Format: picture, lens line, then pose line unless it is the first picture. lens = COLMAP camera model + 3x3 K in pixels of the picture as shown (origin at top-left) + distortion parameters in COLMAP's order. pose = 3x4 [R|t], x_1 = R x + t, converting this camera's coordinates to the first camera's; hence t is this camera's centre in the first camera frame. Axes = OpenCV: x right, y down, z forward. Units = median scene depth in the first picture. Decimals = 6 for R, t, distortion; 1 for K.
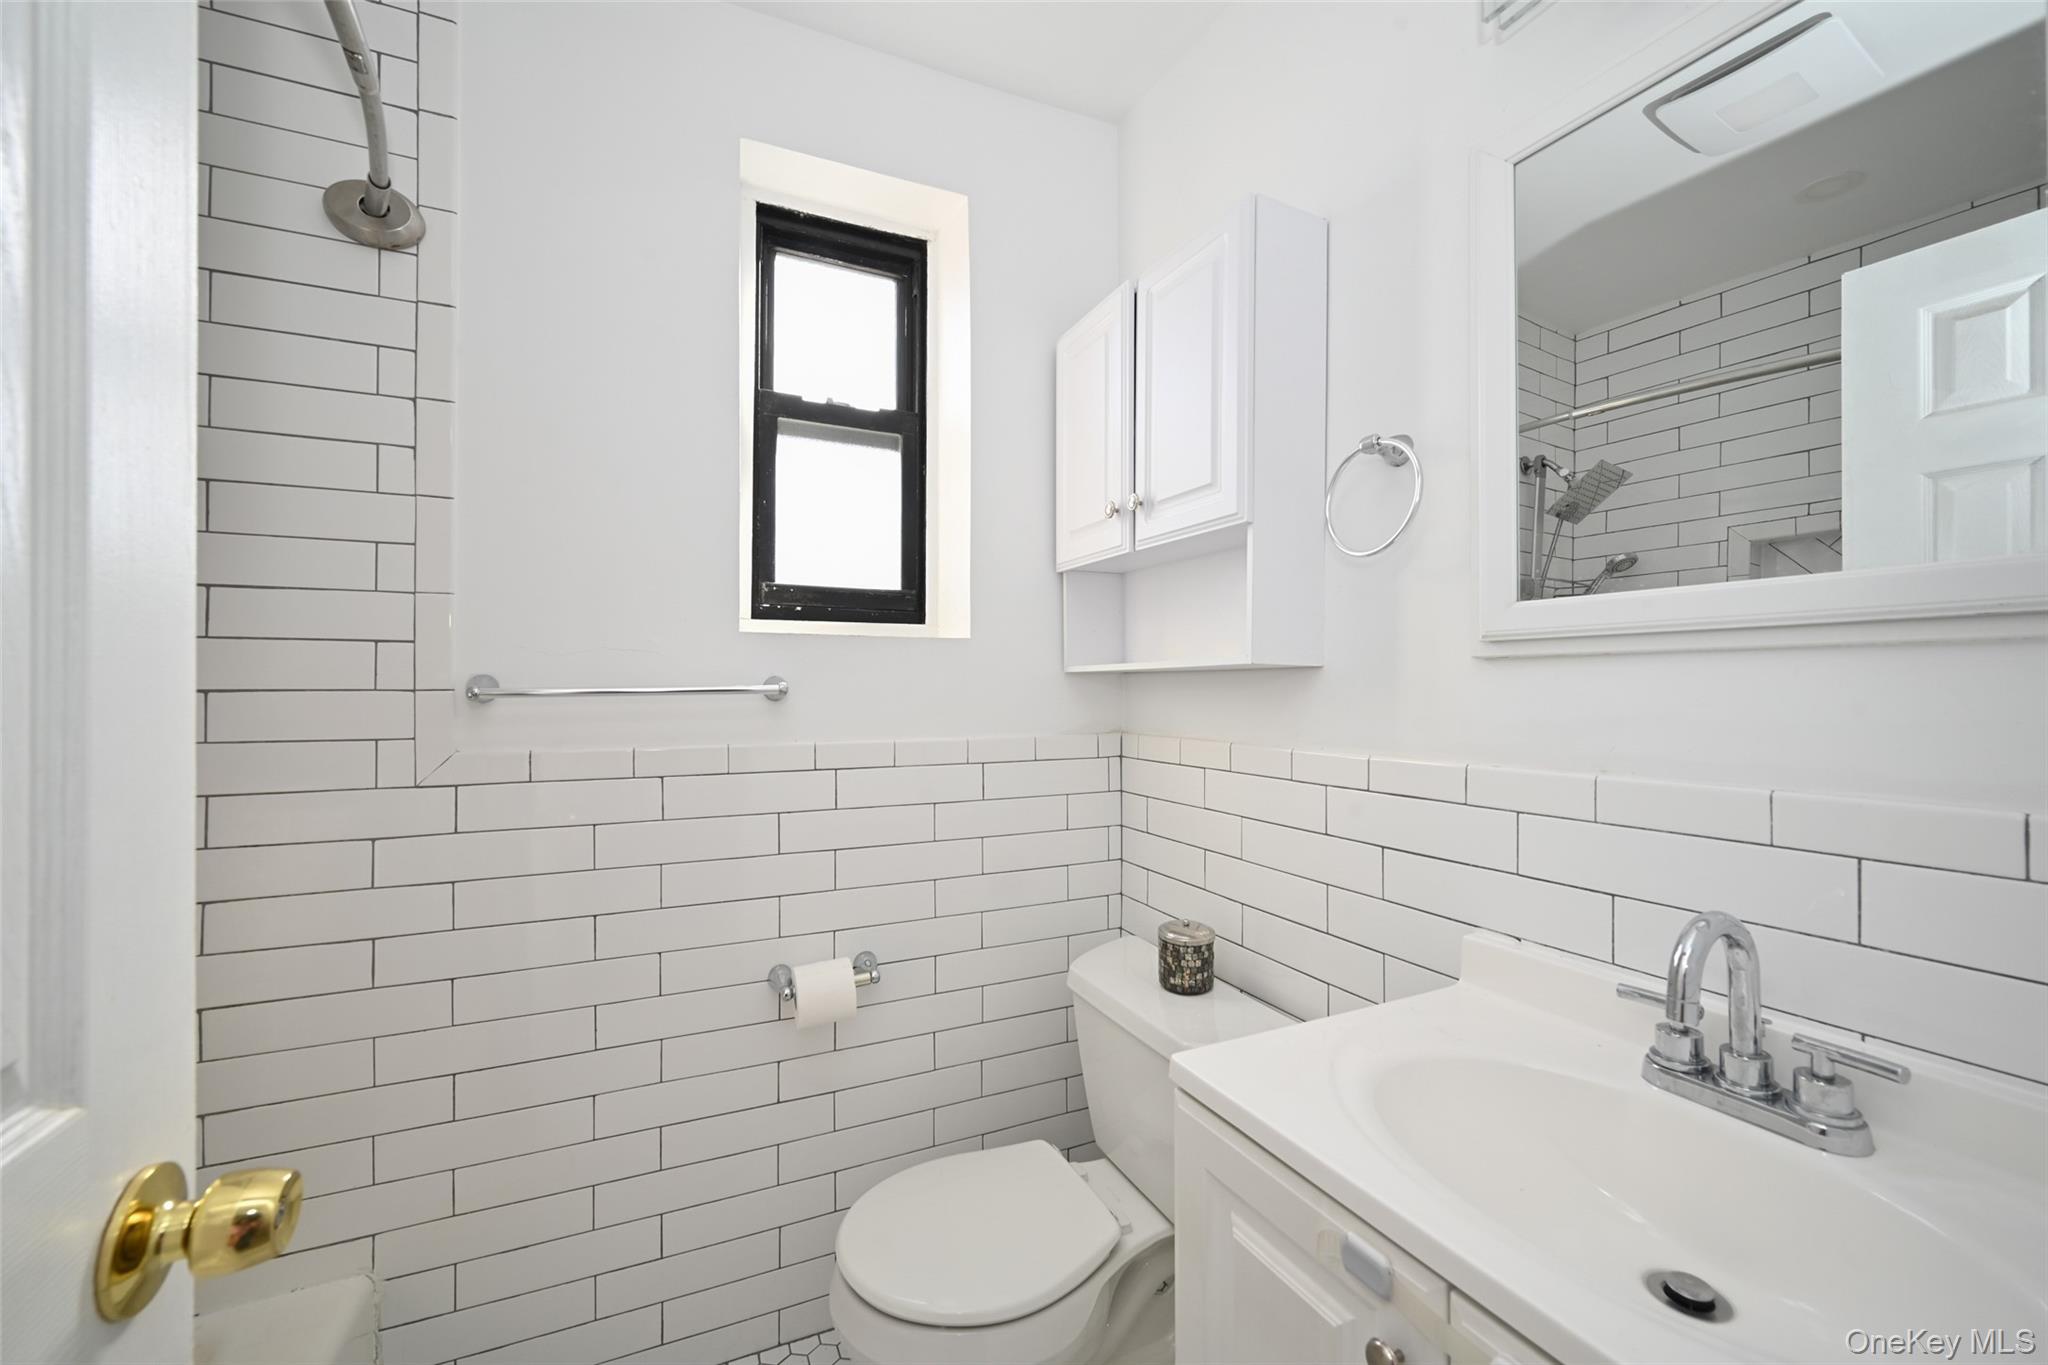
lens RADIAL K [[810.4, 0, 1017.0], [0, 810.4, 682.0], [0, 0, 1]] dist [-0.001233, 0.001058]
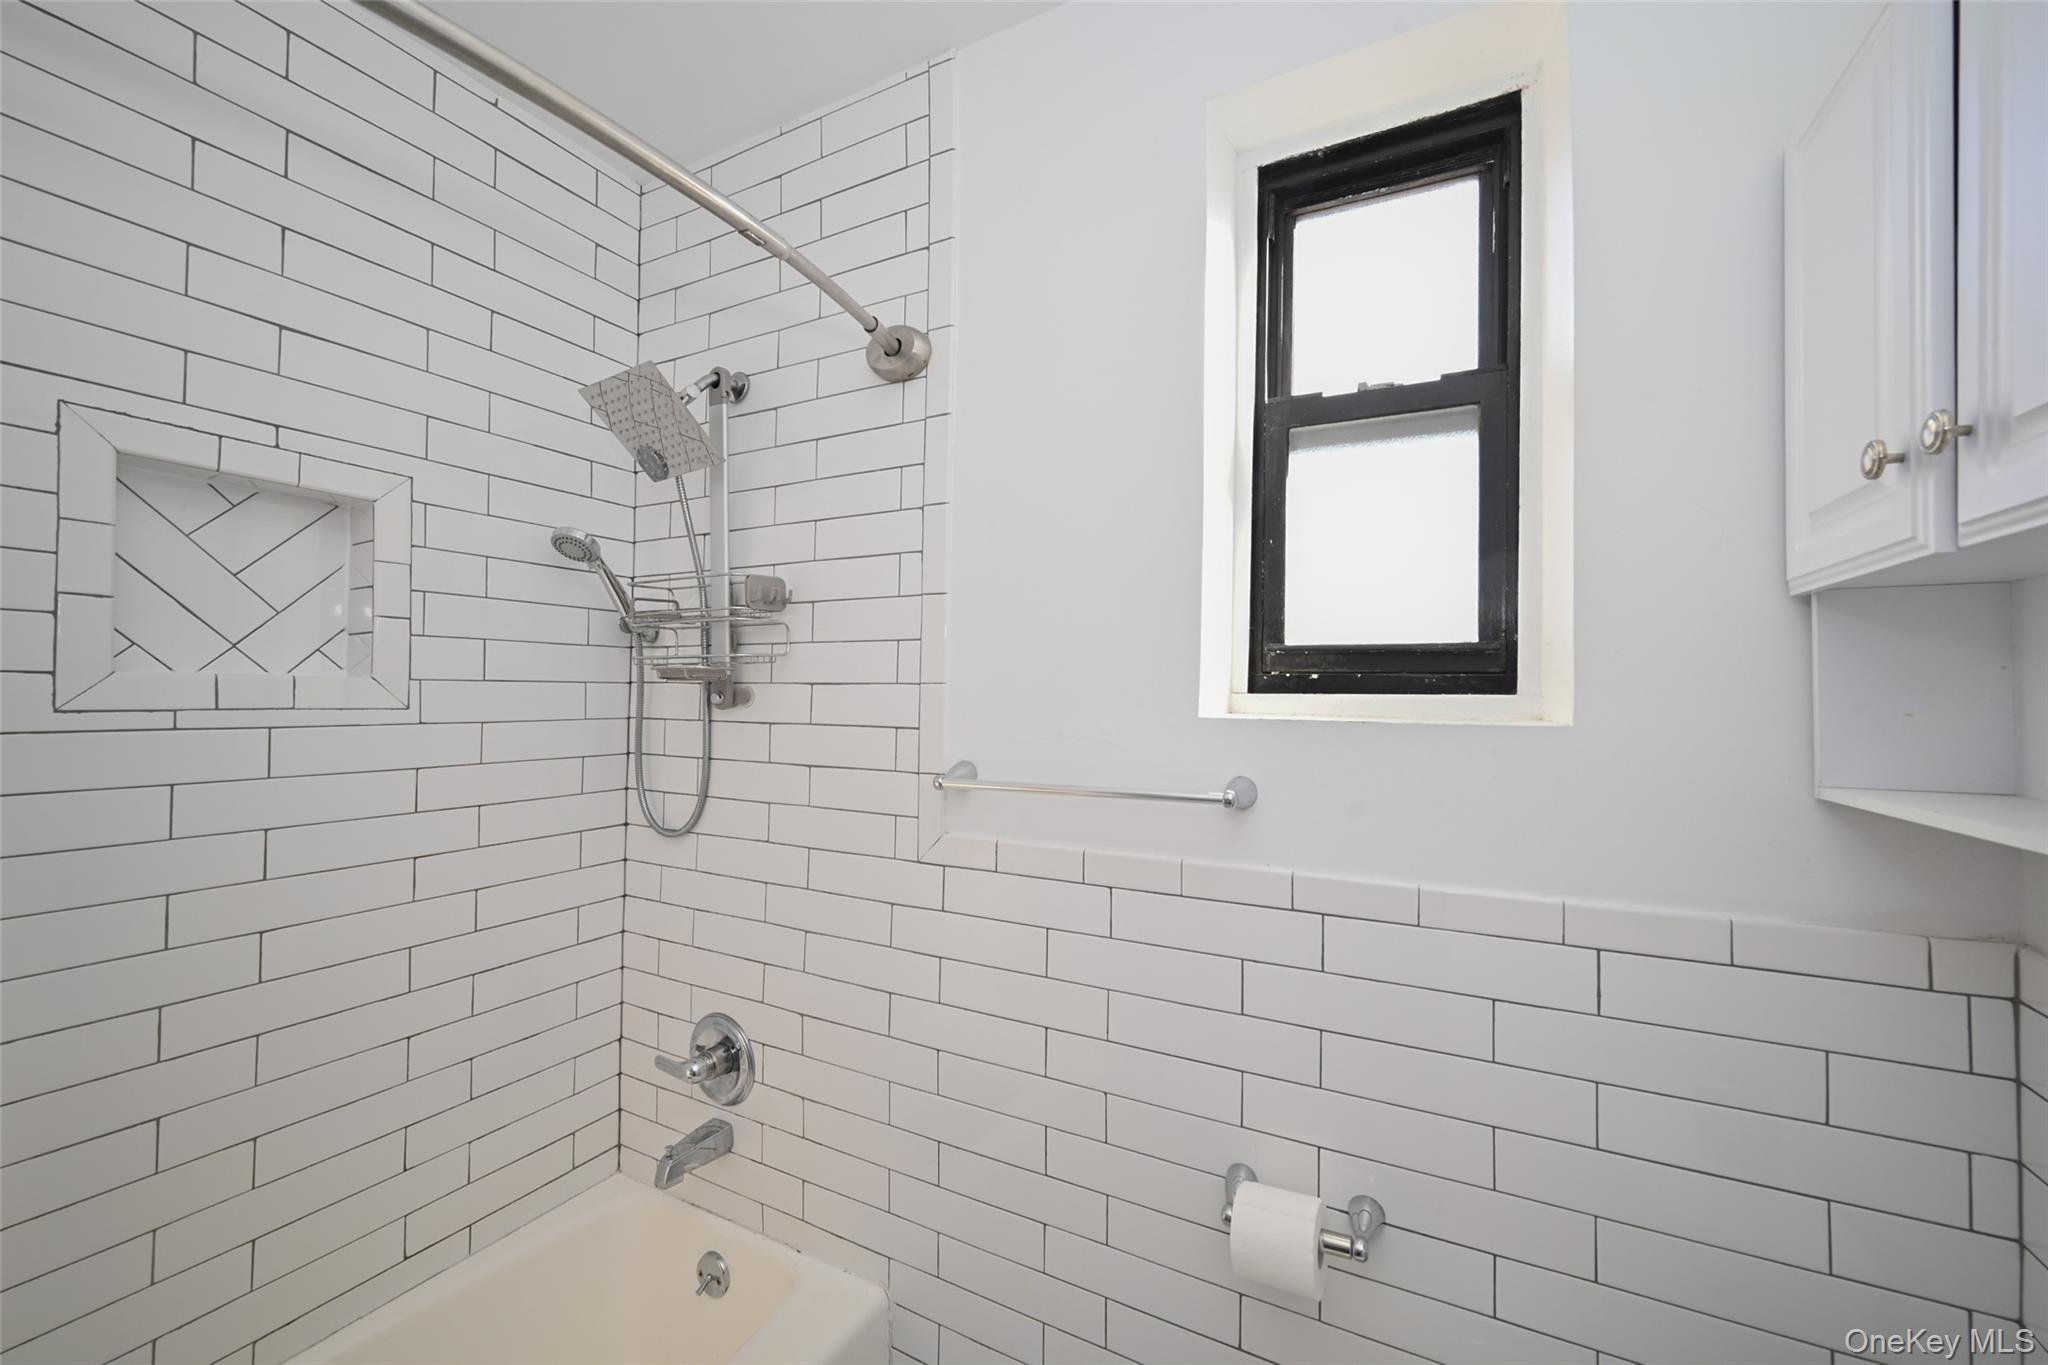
lens RADIAL K [[810.4, 0, 1024.8], [0, 810.4, 676.8], [0, 0, 1]] dist [-0.001233, 0.001058]
pose [[0.611136, -0.010048, -0.791462, 0.158935], [-0.006139, 0.999829, -0.017434, -0.075810], [0.791502, 0.015514, 0.610970, 0.332563]]
